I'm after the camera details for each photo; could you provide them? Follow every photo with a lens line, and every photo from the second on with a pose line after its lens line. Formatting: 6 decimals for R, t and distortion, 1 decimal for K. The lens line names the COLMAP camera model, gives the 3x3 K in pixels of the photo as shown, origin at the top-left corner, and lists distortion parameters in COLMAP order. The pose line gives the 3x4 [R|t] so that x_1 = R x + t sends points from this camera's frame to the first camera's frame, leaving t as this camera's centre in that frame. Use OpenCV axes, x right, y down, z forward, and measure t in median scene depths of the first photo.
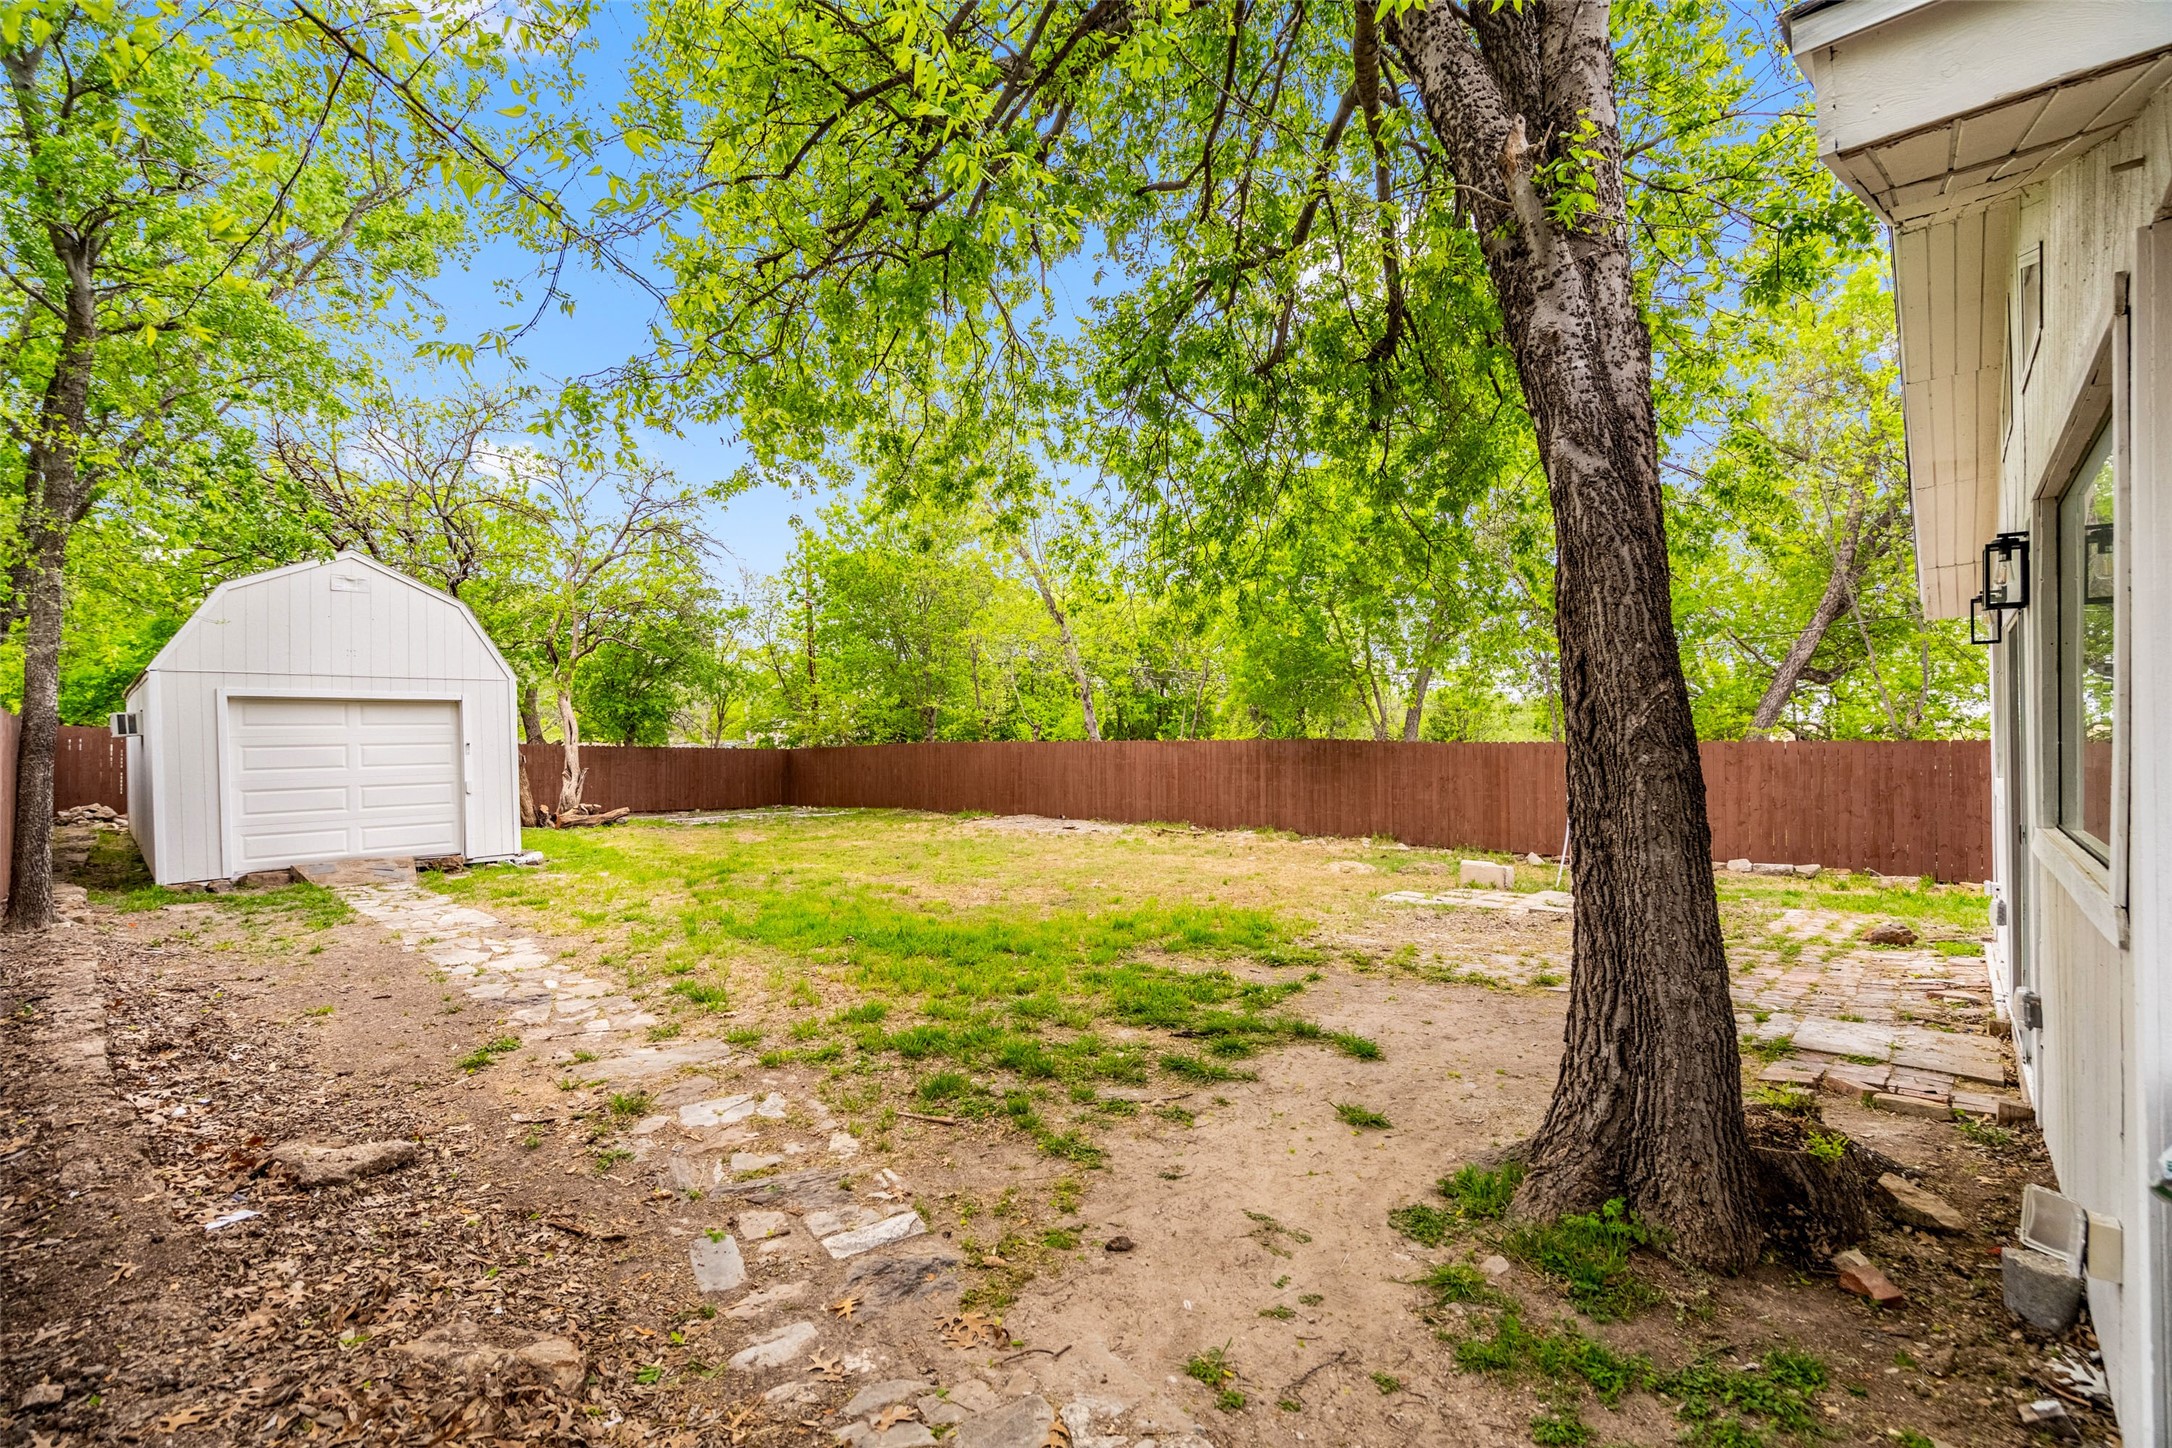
lens RADIAL K [[977.7, 0, 1083.1], [0, 977.7, 714.5], [0, 0, 1]] dist [0.000316, 0.000580]
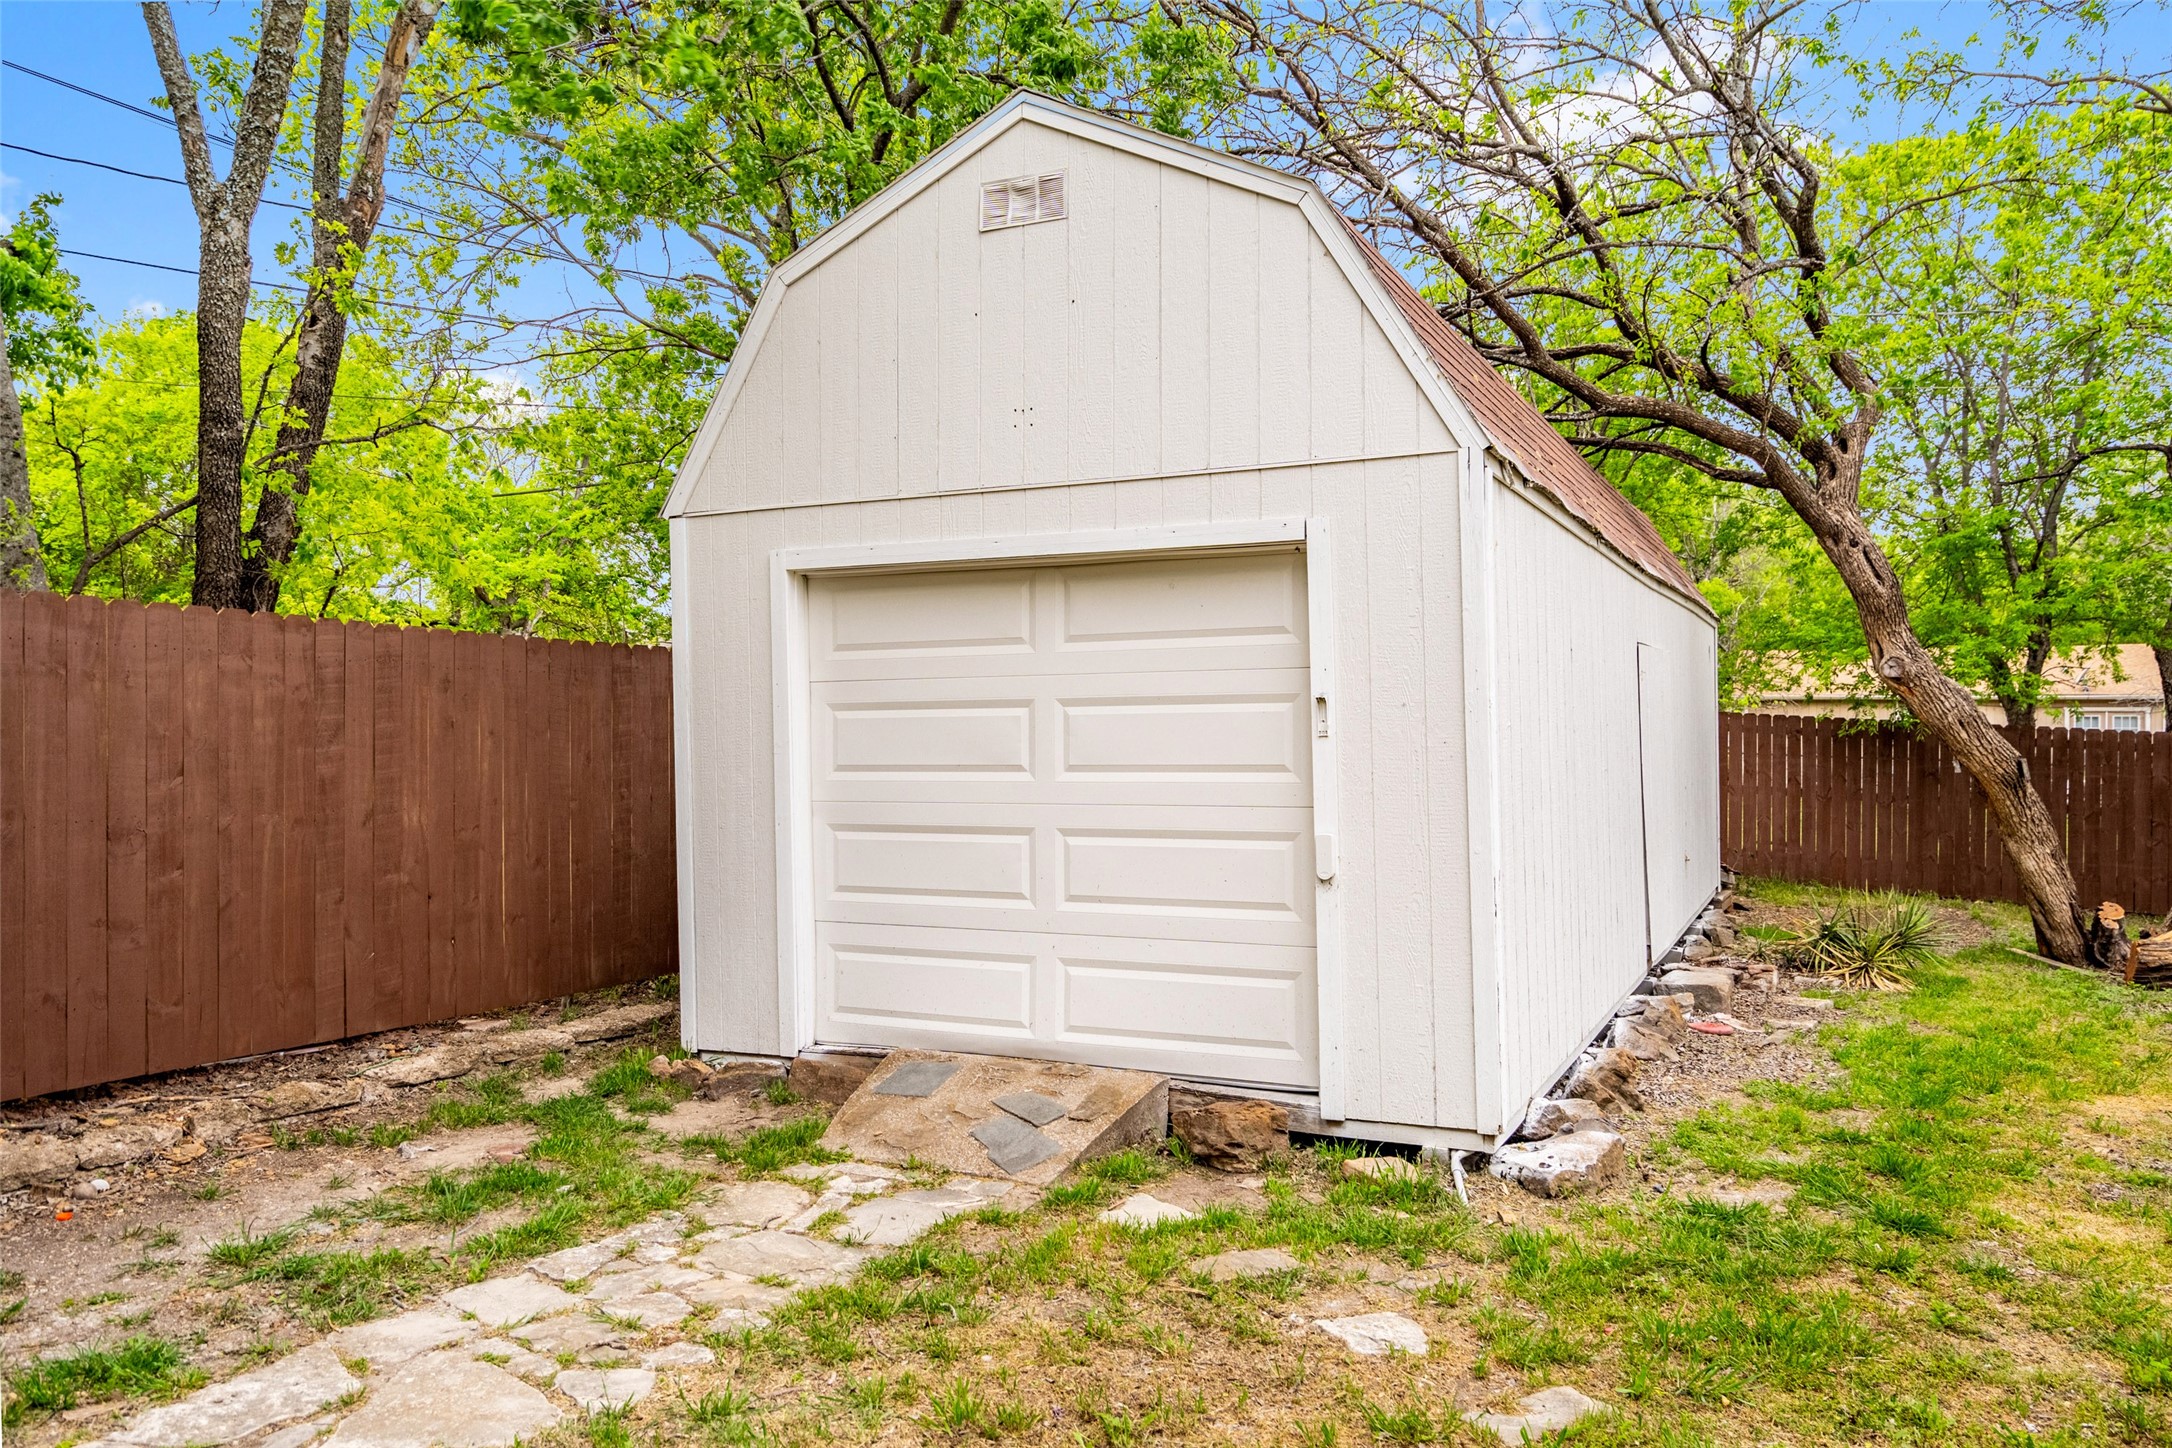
lens RADIAL K [[1593.0, 0, 1086.0], [0, 1593.0, 724.0], [0, 0, 1]] dist [0.000212, -0.000104]
pose [[0.276707, 0.006488, -0.960932, -0.223017], [0.023448, 0.999634, 0.013501, 0.029676], [0.960668, -0.026268, 0.276454, 0.820190]]
